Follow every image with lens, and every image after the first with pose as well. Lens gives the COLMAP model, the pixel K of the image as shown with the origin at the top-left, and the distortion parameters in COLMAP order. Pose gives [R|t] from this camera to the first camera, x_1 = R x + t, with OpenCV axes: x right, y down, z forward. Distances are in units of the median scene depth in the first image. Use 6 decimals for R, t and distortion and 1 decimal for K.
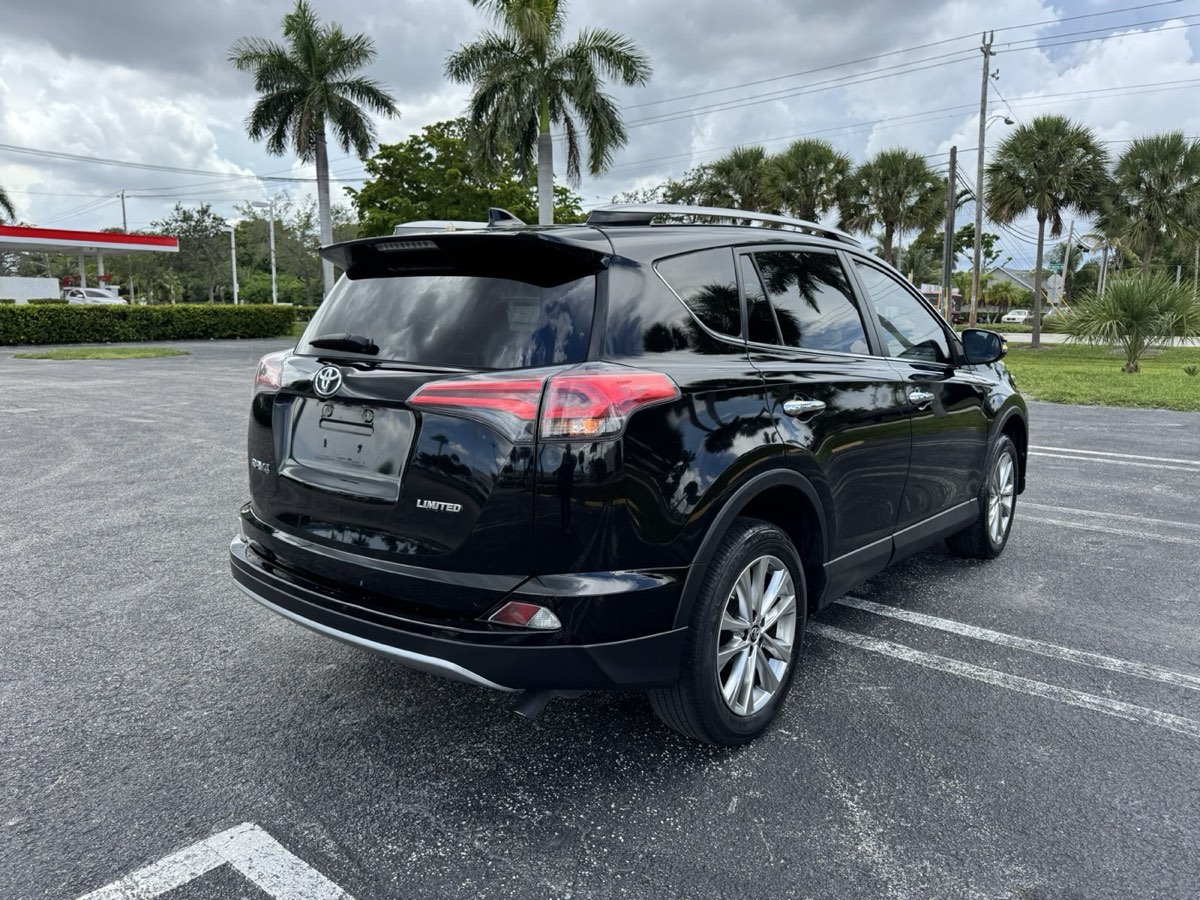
lens RADIAL K [[872.0, 0, 608.2], [0, 872.0, 453.6], [0, 0, 1]] dist [0.004509, -0.013029]
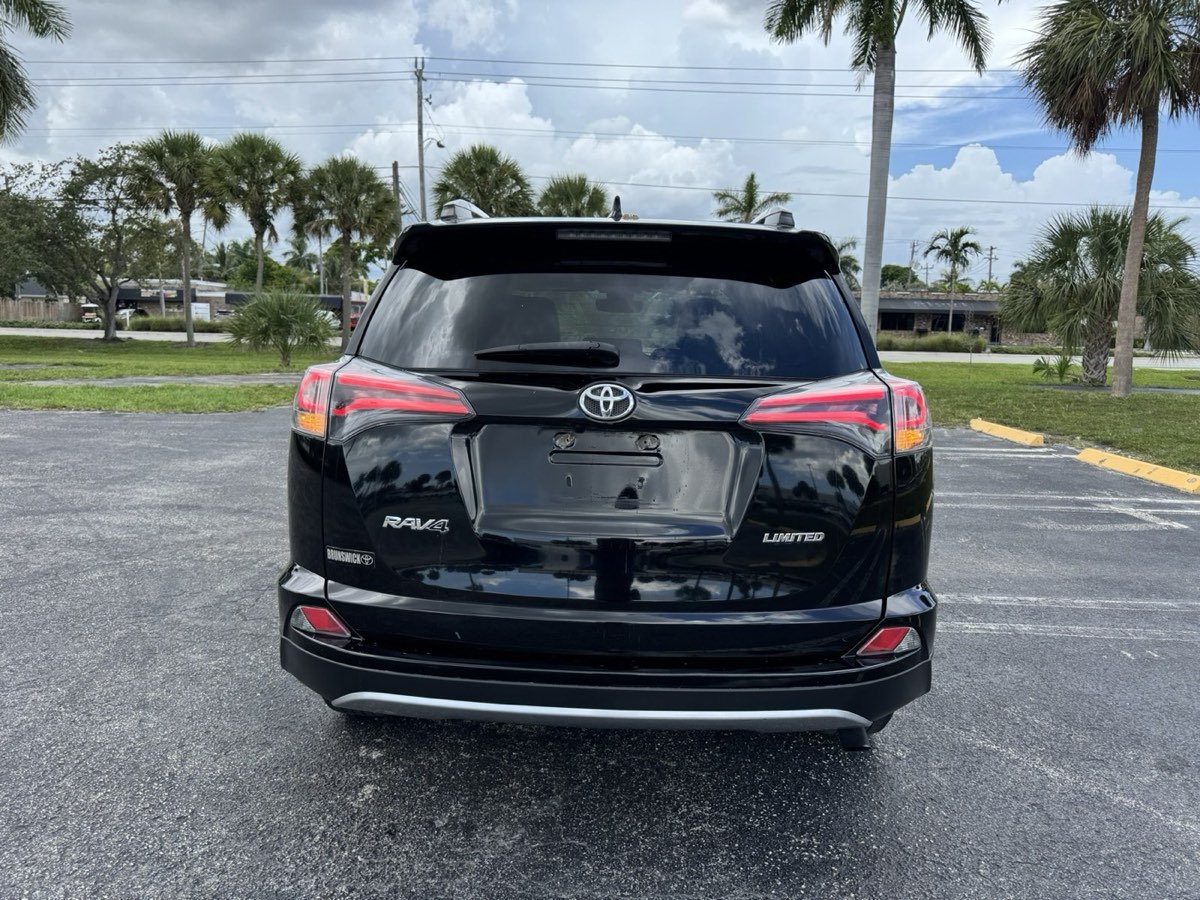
lens RADIAL K [[872.0, 0, 594.2], [0, 872.0, 448.3], [0, 0, 1]] dist [0.004509, -0.013029]
pose [[0.783136, -0.068553, 0.618061, -0.572704], [0.076342, 0.996985, 0.013851, -0.037105], [-0.617147, 0.036337, 0.786008, 0.274641]]
